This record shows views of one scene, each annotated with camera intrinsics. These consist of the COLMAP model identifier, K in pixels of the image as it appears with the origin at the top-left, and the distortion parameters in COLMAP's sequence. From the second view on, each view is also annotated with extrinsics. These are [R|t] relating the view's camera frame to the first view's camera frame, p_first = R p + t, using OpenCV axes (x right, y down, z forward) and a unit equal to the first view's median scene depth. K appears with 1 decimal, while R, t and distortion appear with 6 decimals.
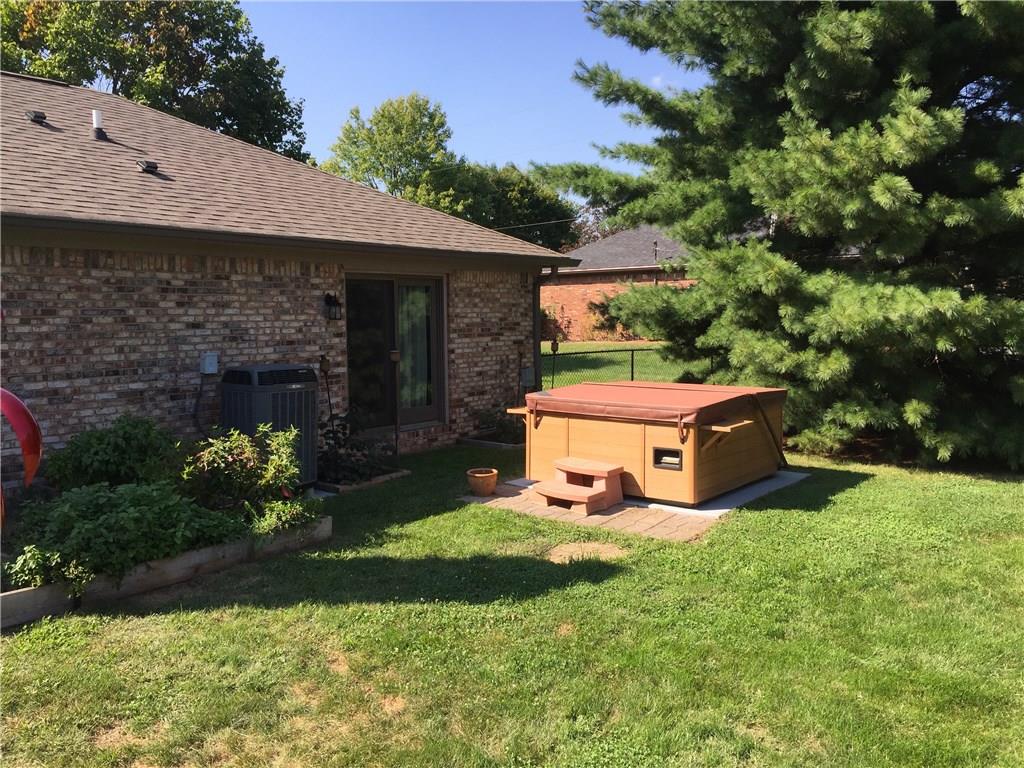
lens RADIAL K [[875.1, 0, 512.0], [0, 875.1, 384.0], [0, 0, 1]] dist [0.059600, -0.084858]
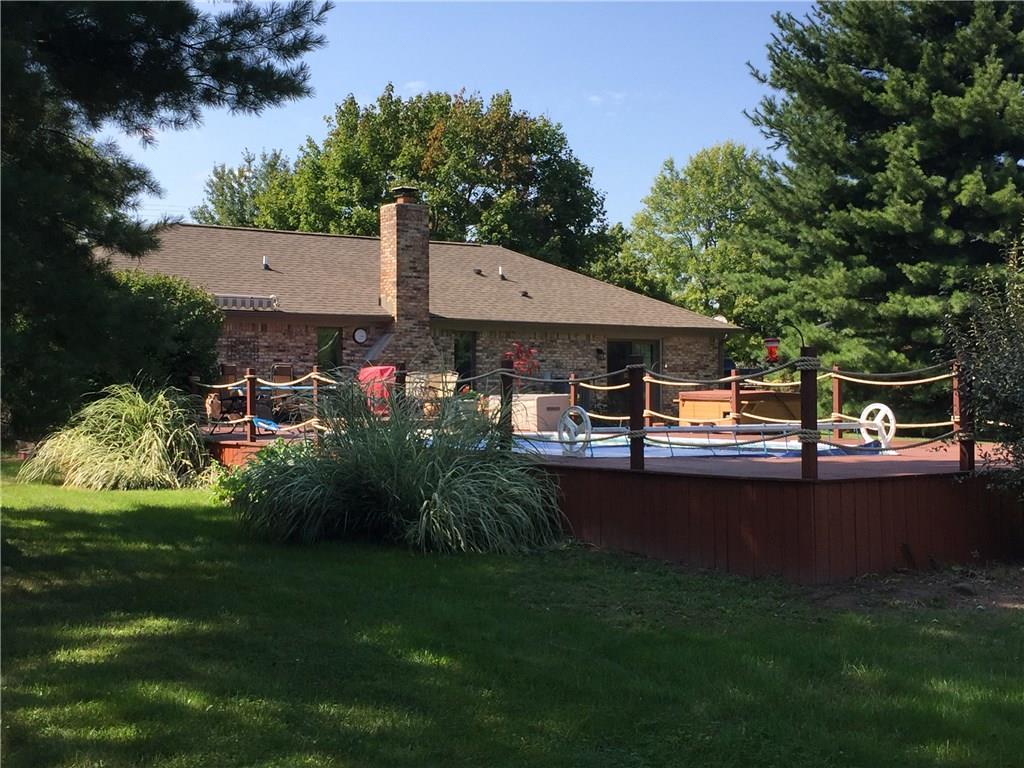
lens RADIAL K [[1344.7, 0, 512.0], [0, 1344.7, 384.0], [0, 0, 1]] dist [0.000365, 0.000840]
pose [[0.949914, 0.011165, -0.312313, 0.626621], [-0.036098, 0.996592, -0.074167, 0.239724], [0.310421, 0.081726, 0.947080, -2.205658]]
